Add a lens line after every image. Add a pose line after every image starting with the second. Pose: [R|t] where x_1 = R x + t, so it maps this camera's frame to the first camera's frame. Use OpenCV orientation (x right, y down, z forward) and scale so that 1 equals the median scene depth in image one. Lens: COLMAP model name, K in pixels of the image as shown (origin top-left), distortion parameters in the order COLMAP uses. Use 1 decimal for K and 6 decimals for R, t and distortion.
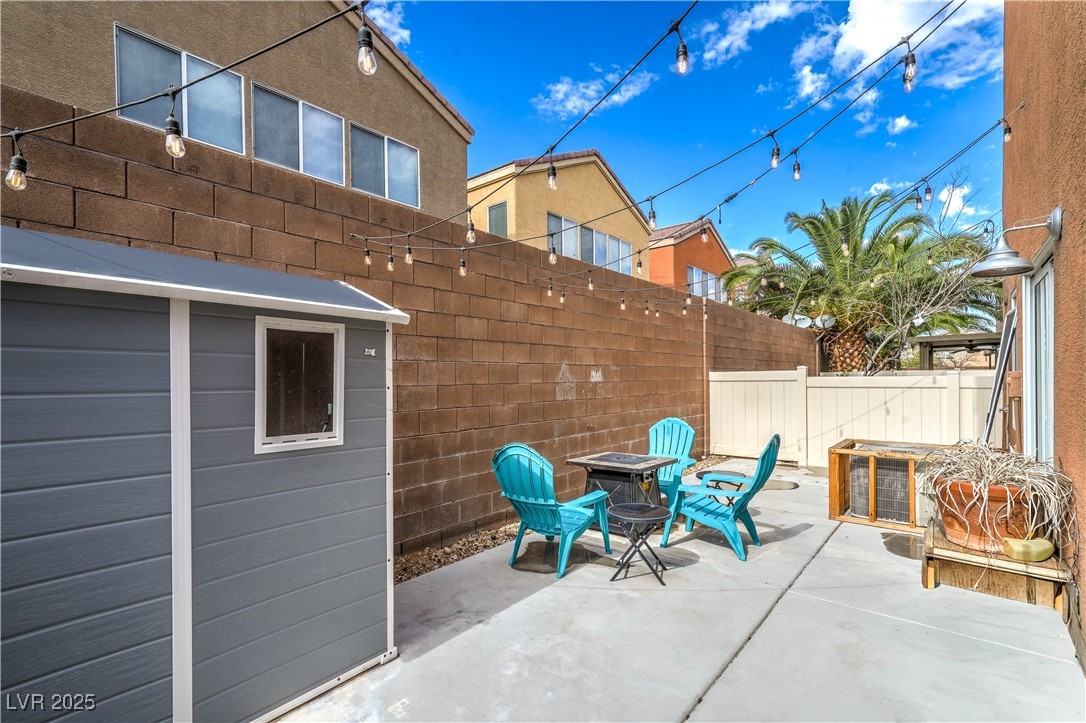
lens RADIAL K [[483.4, 0, 543.4], [0, 483.4, 371.8], [0, 0, 1]] dist [-0.009585, -0.000070]
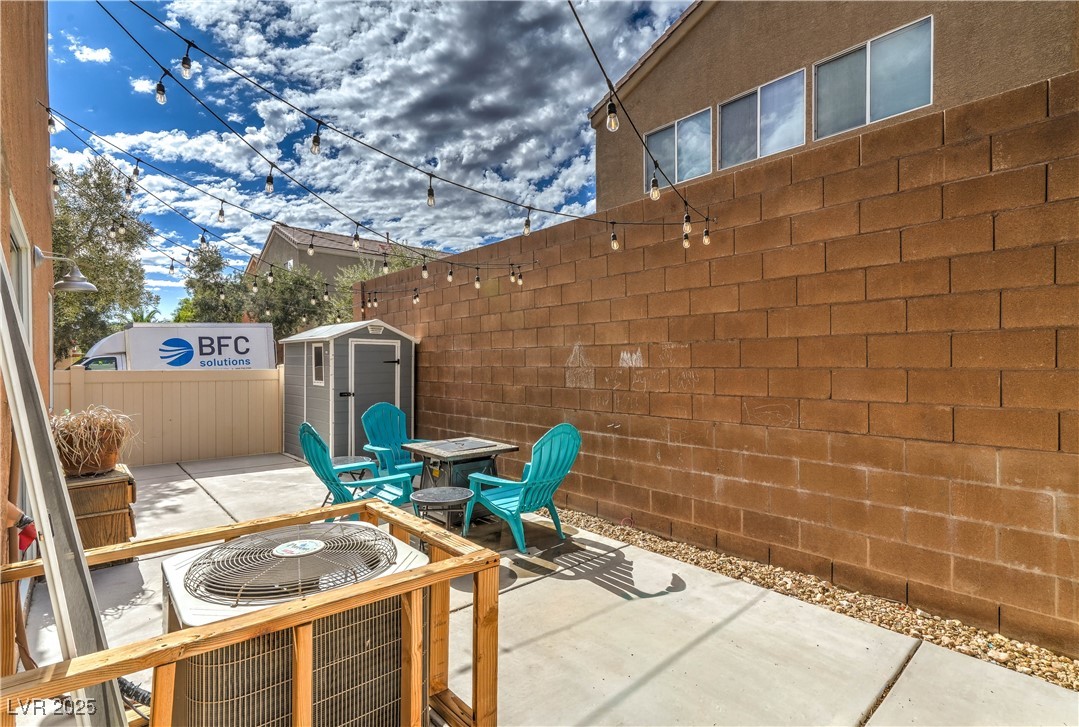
lens RADIAL K [[521.2, 0, 541.8], [0, 521.2, 366.9], [0, 0, 1]] dist [0.005155, 0.000386]
pose [[-0.134533, 0.004096, -0.990901, 0.945550], [0.005825, 0.999977, 0.003343, 0.017842], [0.990892, -0.005322, -0.134554, 1.038389]]
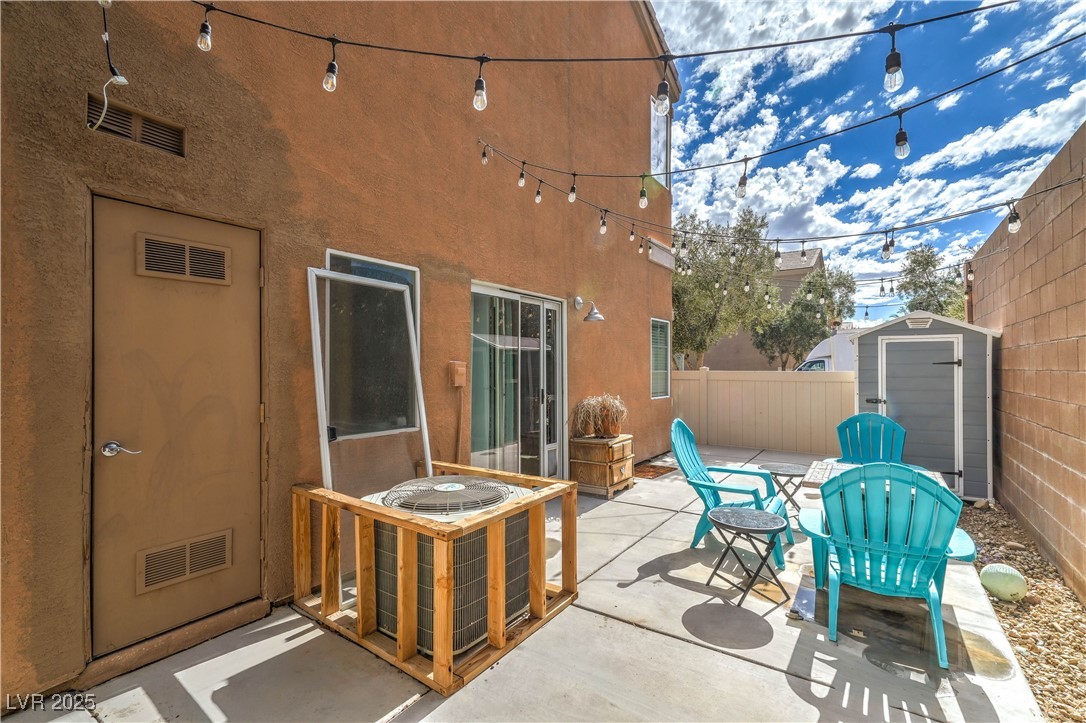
lens RADIAL K [[483.4, 0, 545.0], [0, 483.4, 361.8], [0, 0, 1]] dist [-0.009585, -0.000070]
pose [[-0.995897, 0.000895, -0.090488, 0.562106], [0.002238, 0.999889, -0.014751, 0.017298], [0.090464, -0.014893, -0.995788, 1.343130]]
